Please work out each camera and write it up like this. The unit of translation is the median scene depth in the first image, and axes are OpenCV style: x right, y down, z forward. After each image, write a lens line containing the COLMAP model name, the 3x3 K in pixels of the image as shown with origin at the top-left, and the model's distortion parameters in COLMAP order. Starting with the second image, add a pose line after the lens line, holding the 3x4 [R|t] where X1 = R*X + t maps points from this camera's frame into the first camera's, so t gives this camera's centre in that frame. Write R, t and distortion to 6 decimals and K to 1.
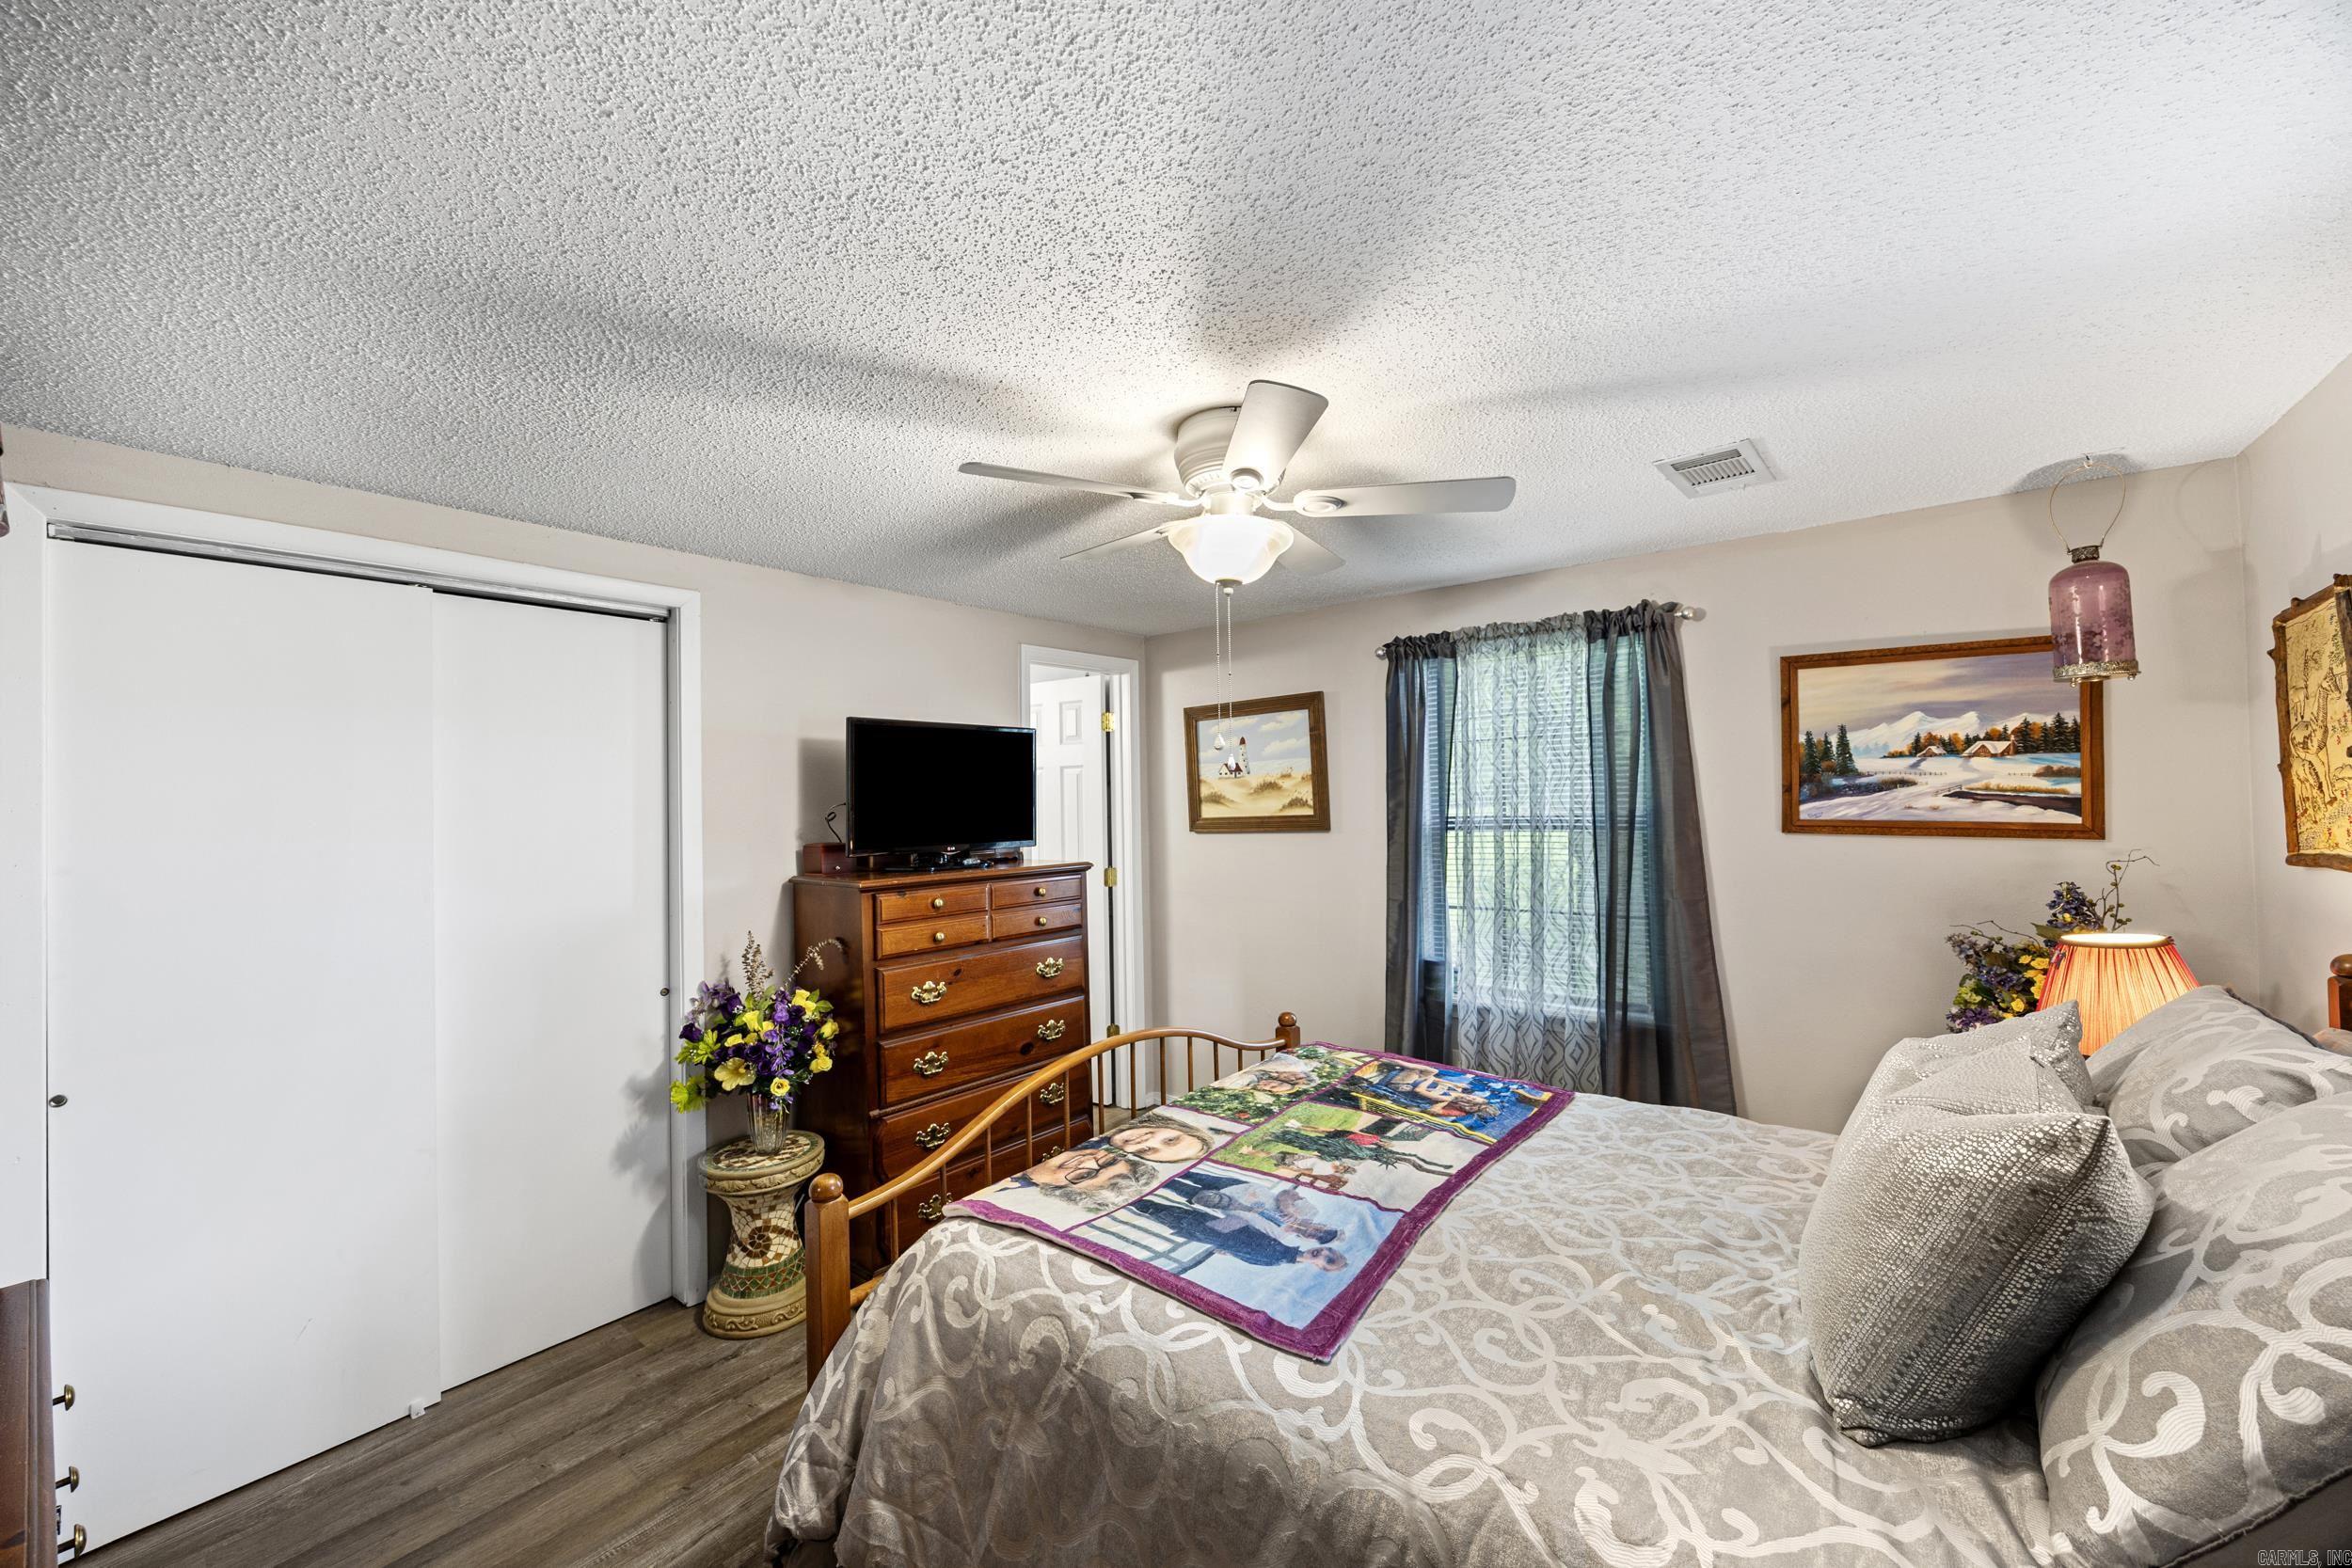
lens RADIAL K [[894.8, 0, 1188.9], [0, 894.8, 784.6], [0, 0, 1]] dist [-0.003712, -0.000032]
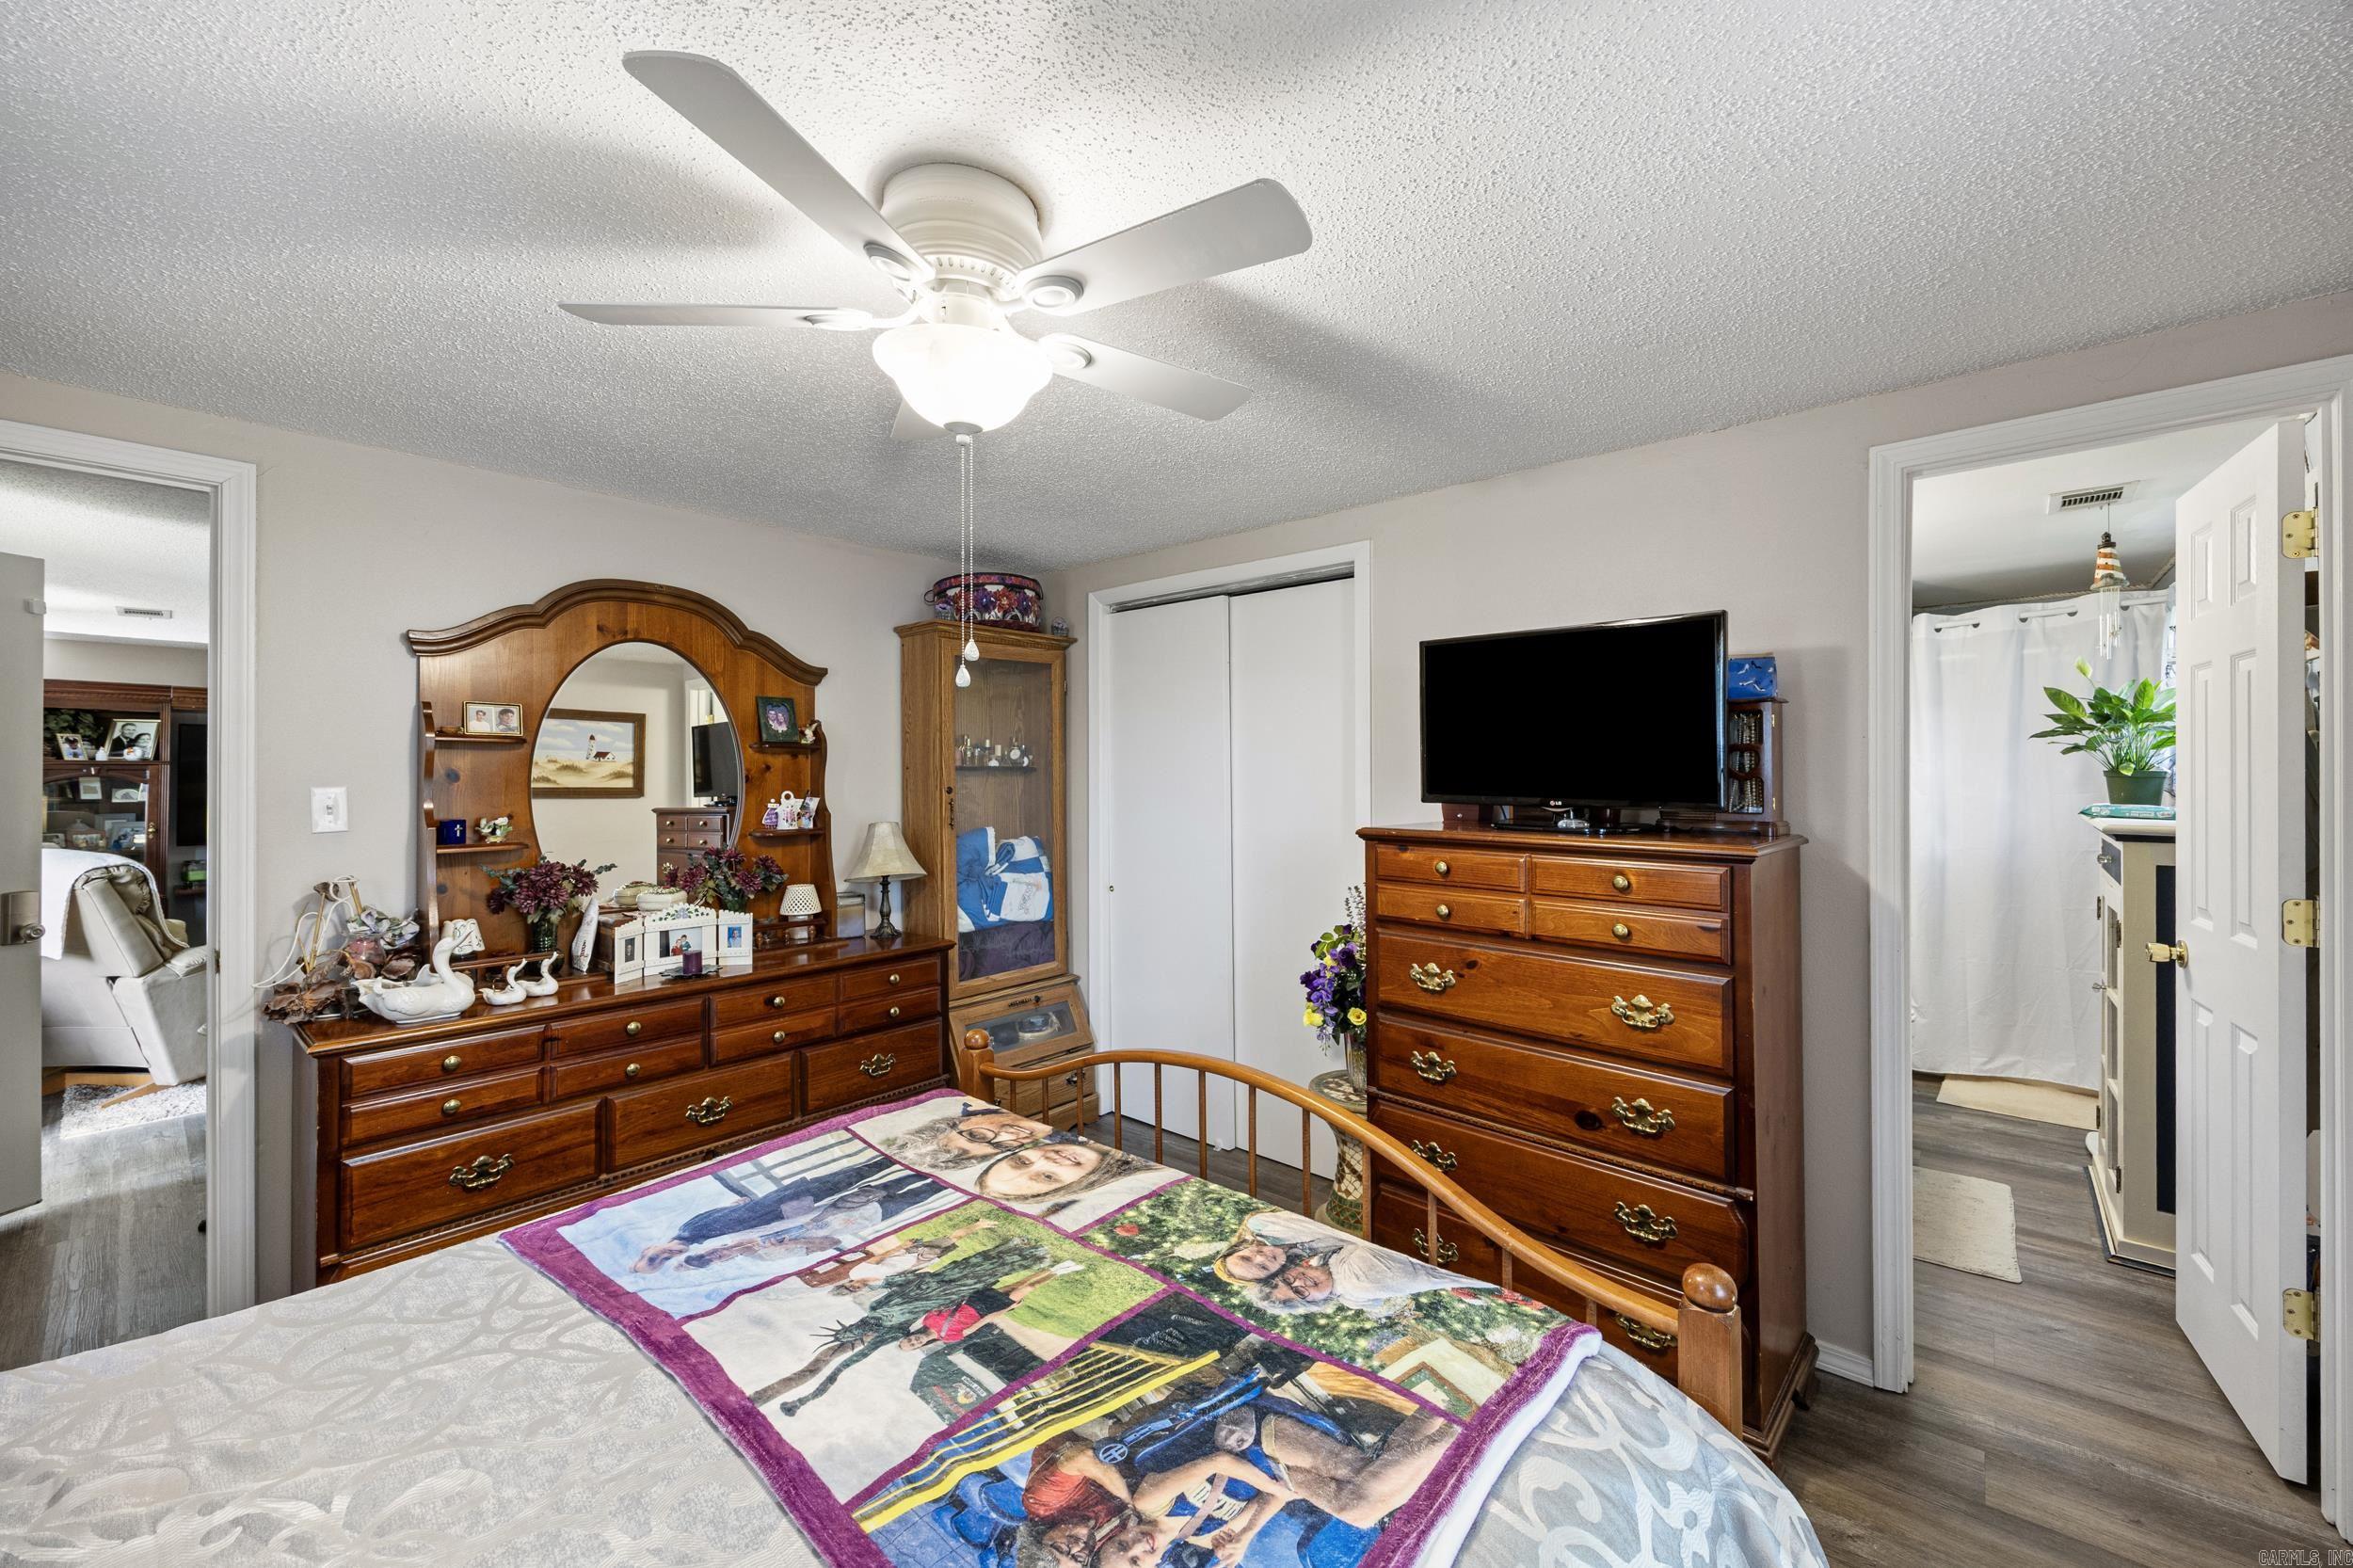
lens RADIAL K [[929.2, 0, 1205.0], [0, 929.2, 758.4], [0, 0, 1]] dist [-0.011389, -0.000636]
pose [[-0.044108, 0.009216, -0.998984, 0.708403], [0.018089, 0.999801, 0.008425, 0.036160], [0.998863, -0.017699, -0.044265, 1.099855]]
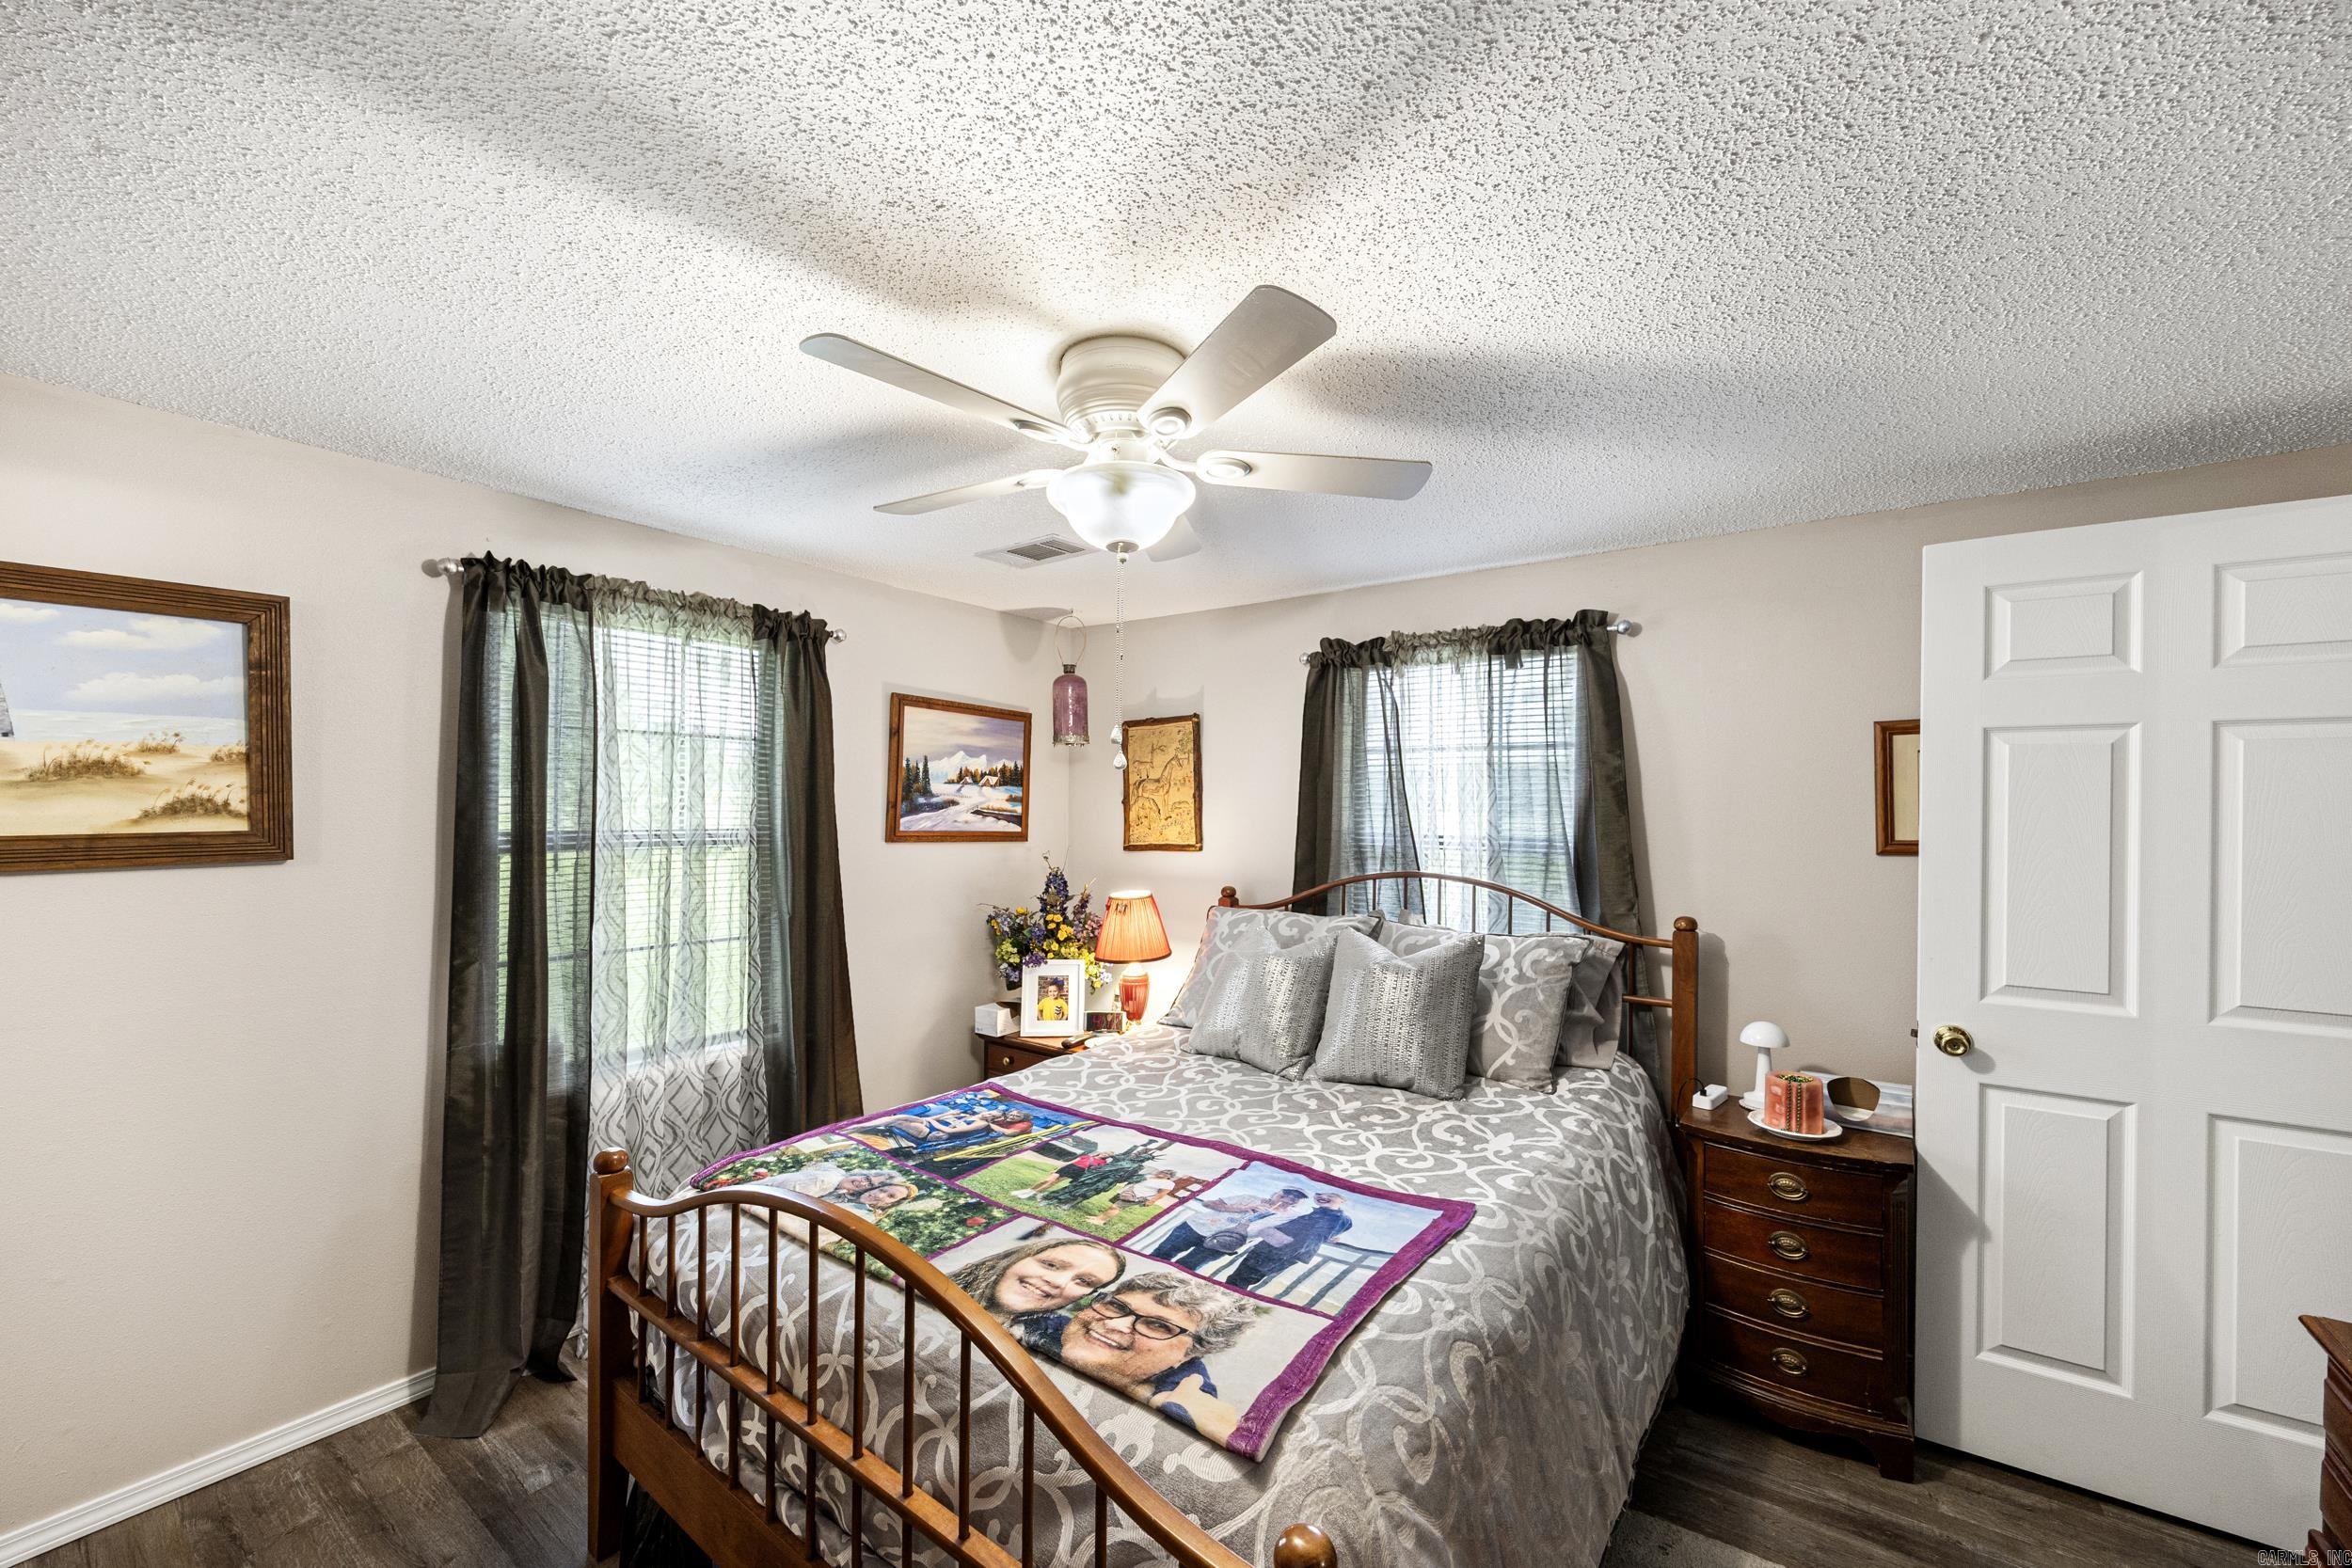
lens RADIAL K [[912.7, 0, 1189.5], [0, 912.7, 806.2], [0, 0, 1]] dist [-0.008202, -0.000055]
pose [[-0.036063, 0.023632, 0.999070, -0.728461], [-0.023189, 0.999431, -0.024477, 0.035531], [-0.999080, -0.024051, -0.035495, 0.864813]]
